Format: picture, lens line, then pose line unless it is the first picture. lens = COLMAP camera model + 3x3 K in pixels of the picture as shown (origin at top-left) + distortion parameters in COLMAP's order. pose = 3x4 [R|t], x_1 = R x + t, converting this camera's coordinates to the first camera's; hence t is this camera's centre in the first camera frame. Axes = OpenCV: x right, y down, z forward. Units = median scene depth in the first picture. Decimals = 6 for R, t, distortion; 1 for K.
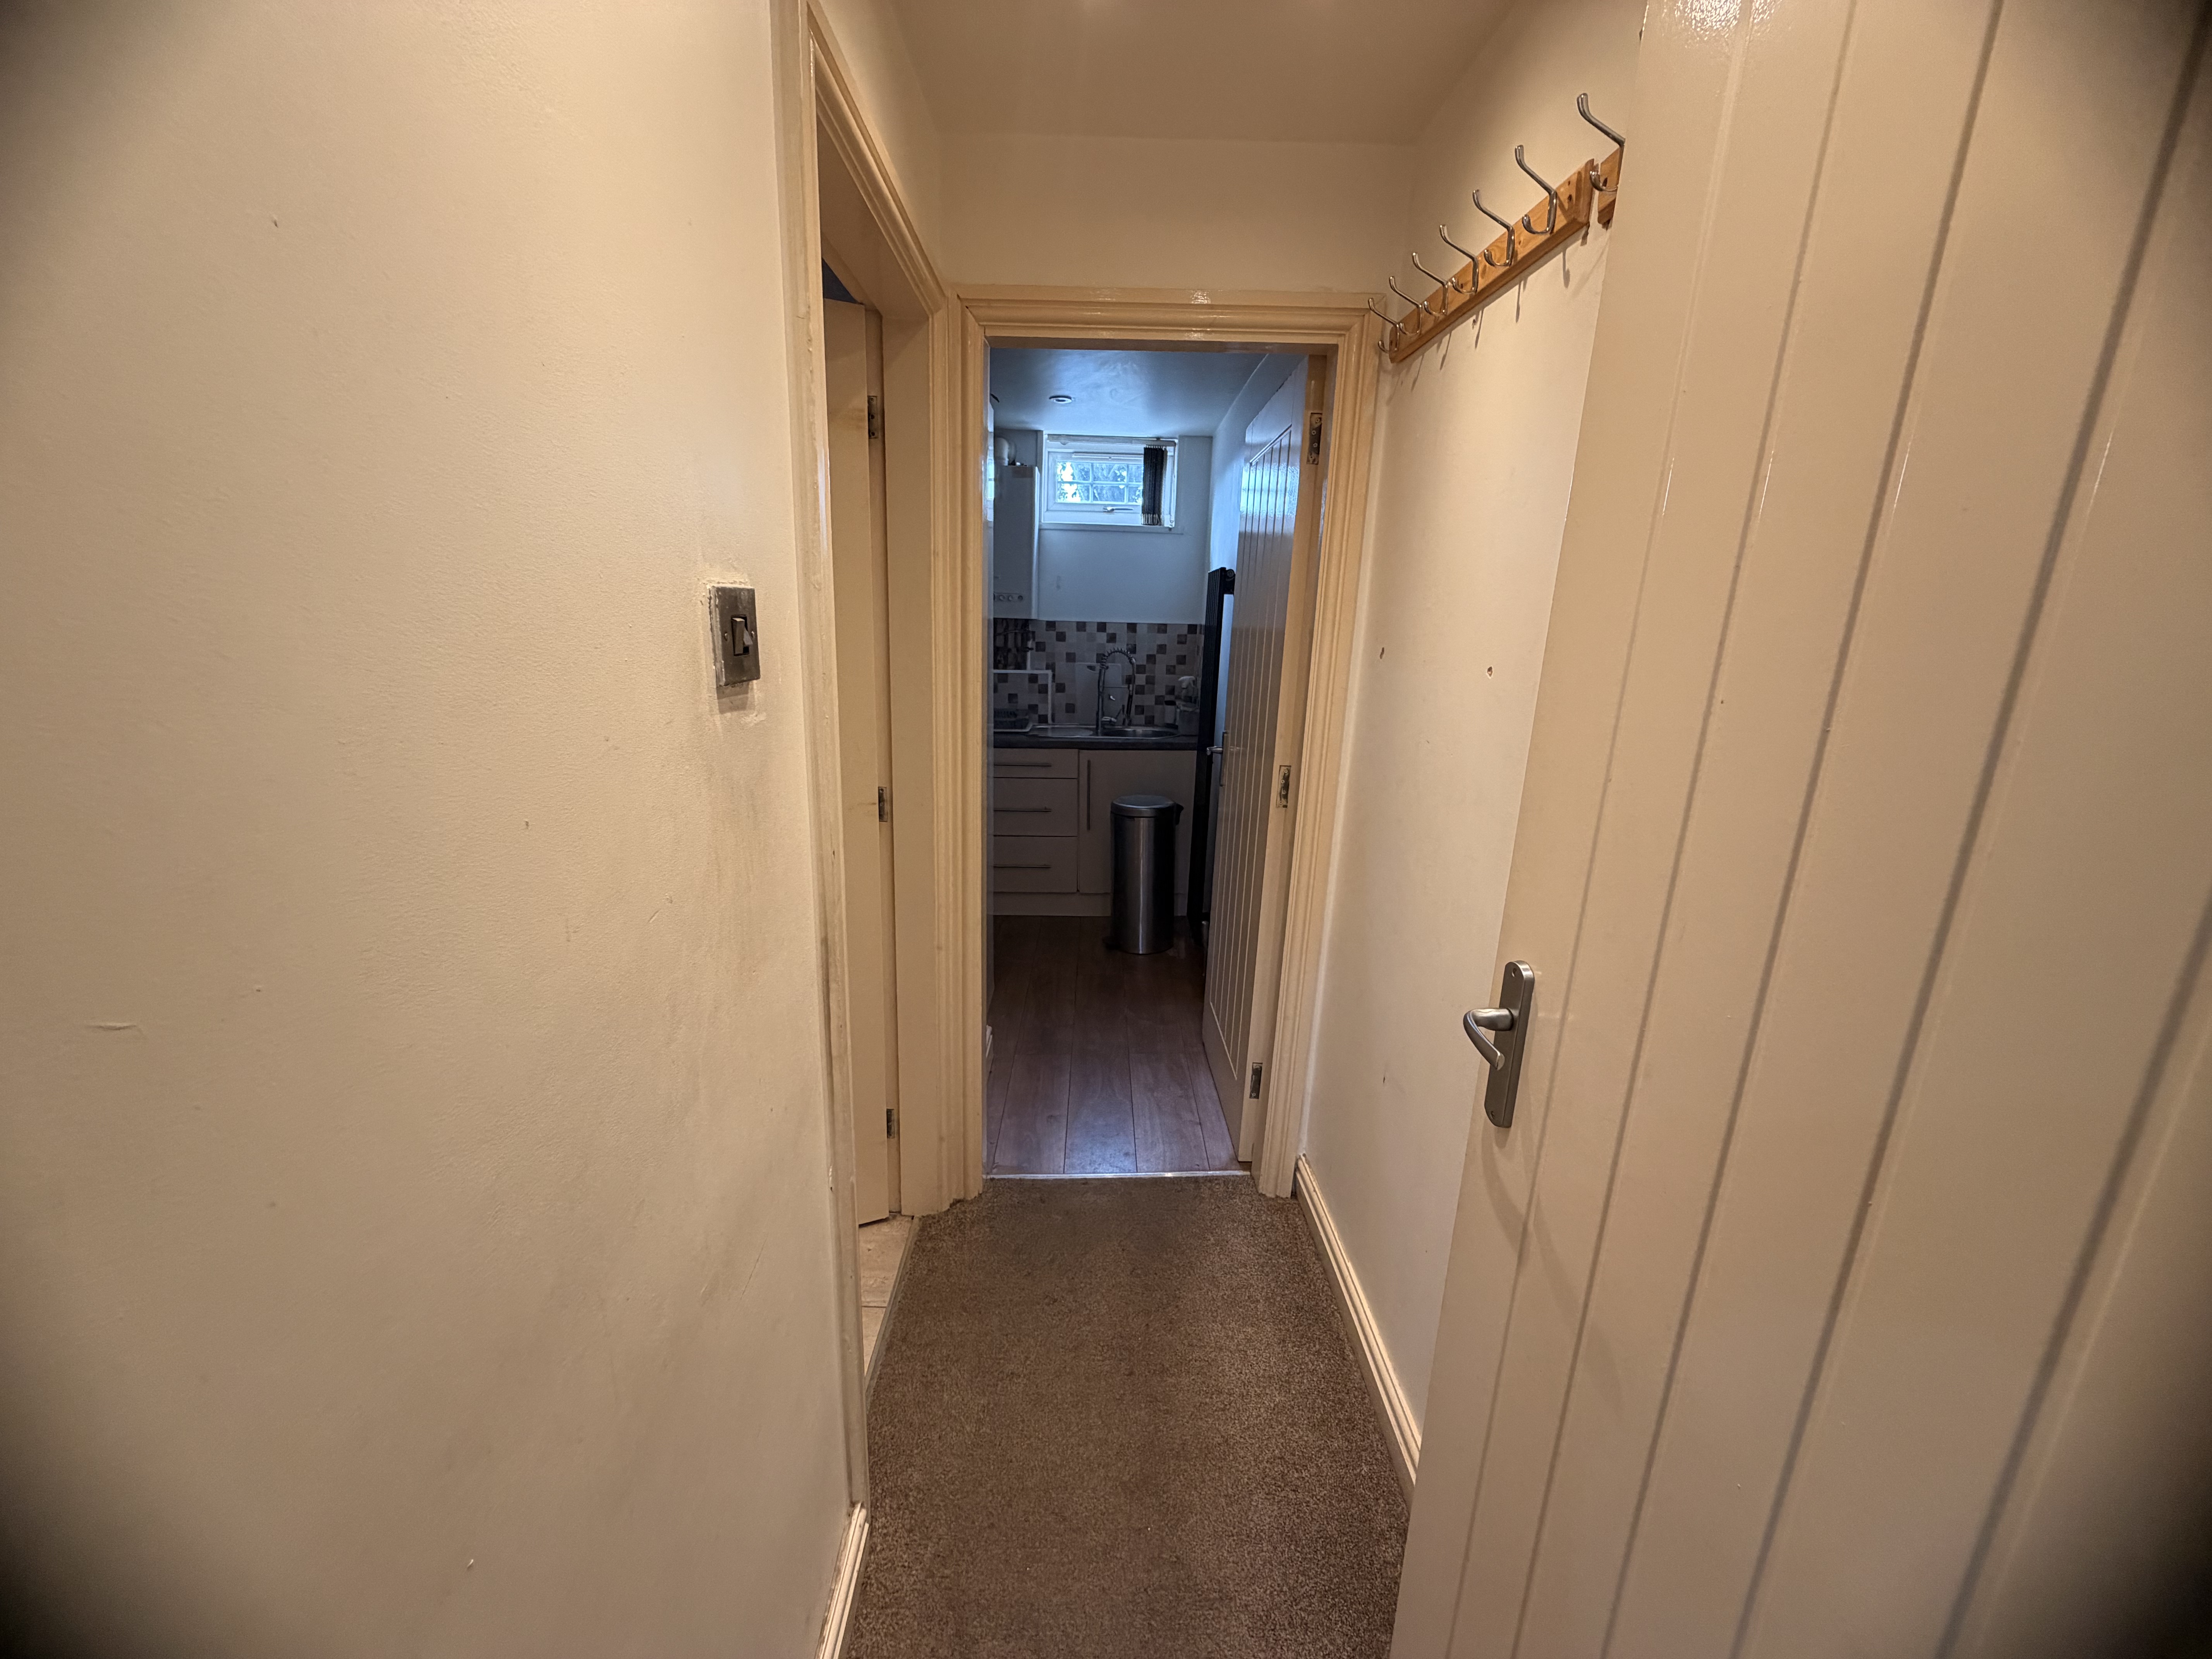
lens RADIAL K [[872.9, 0, 1102.0], [0, 872.9, 830.5], [0, 0, 1]] dist [0.000369, -0.000007]
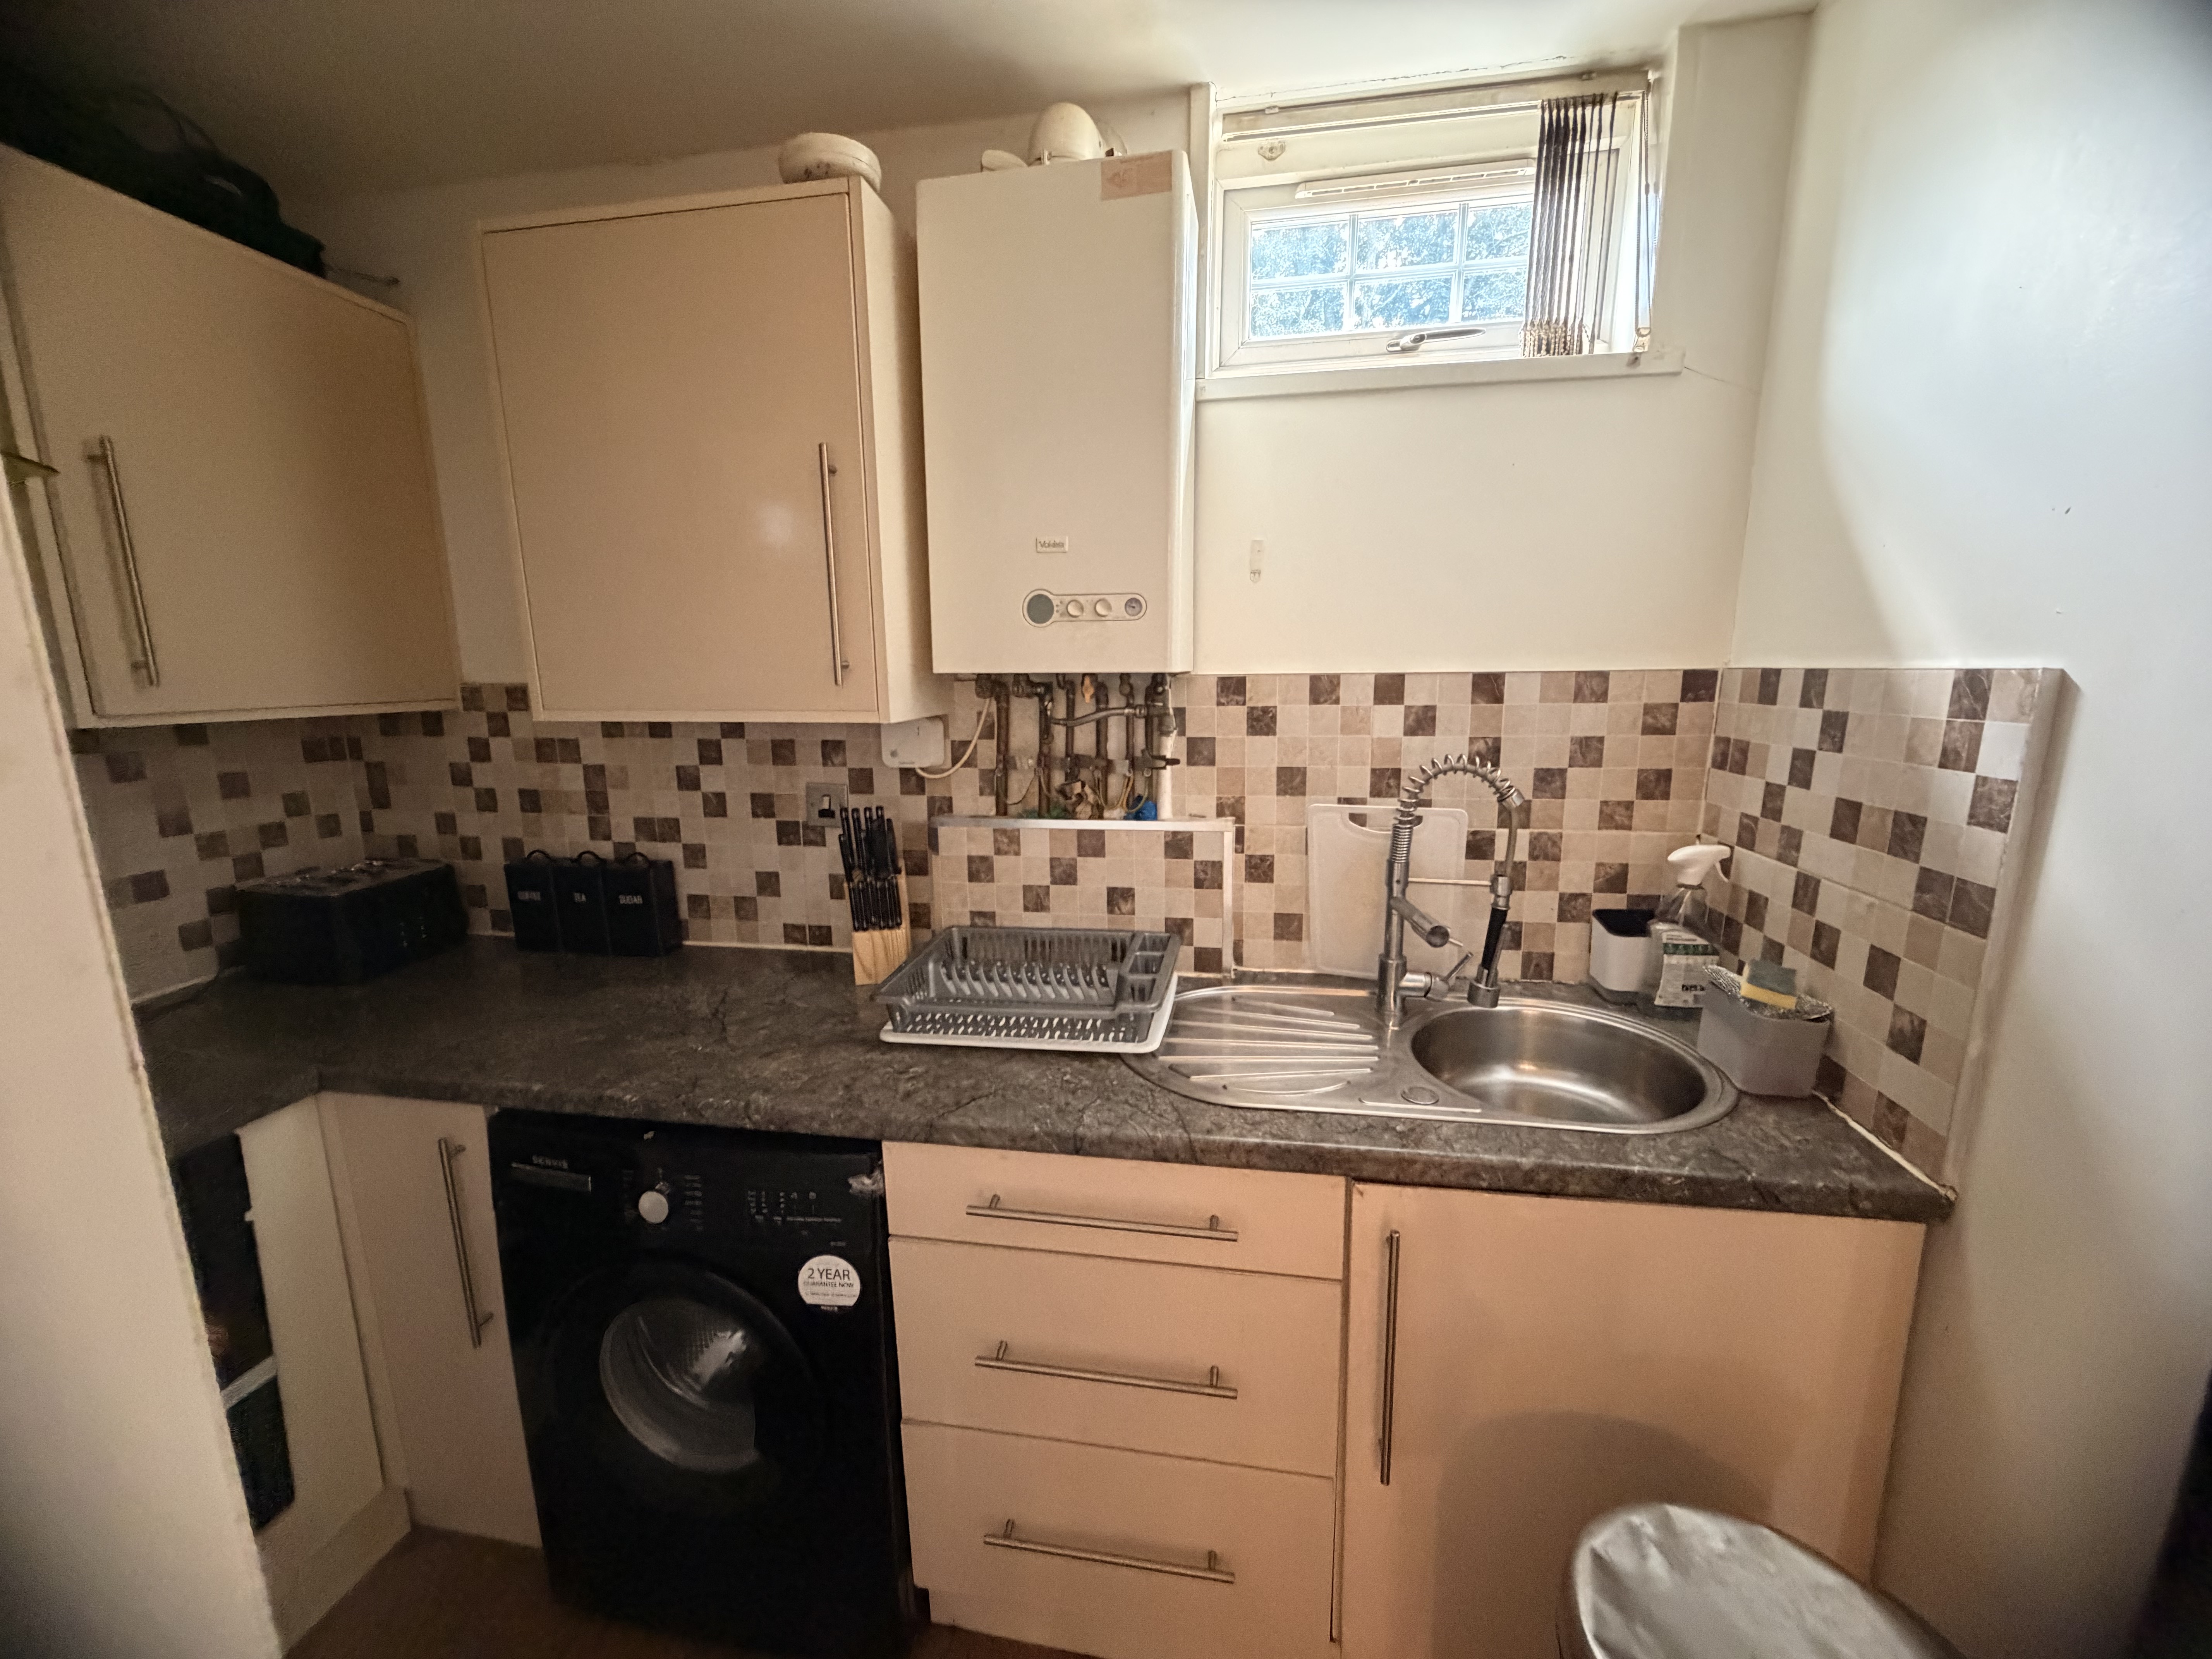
lens RADIAL K [[872.9, 0, 1106.4], [0, 872.9, 830.3], [0, 0, 1]] dist [0.000369, -0.000007]
pose [[0.982310, -0.003527, -0.187227, -0.043038], [-0.008020, 0.998113, -0.060877, -0.159022], [0.187088, 0.061302, 0.980428, 0.661912]]
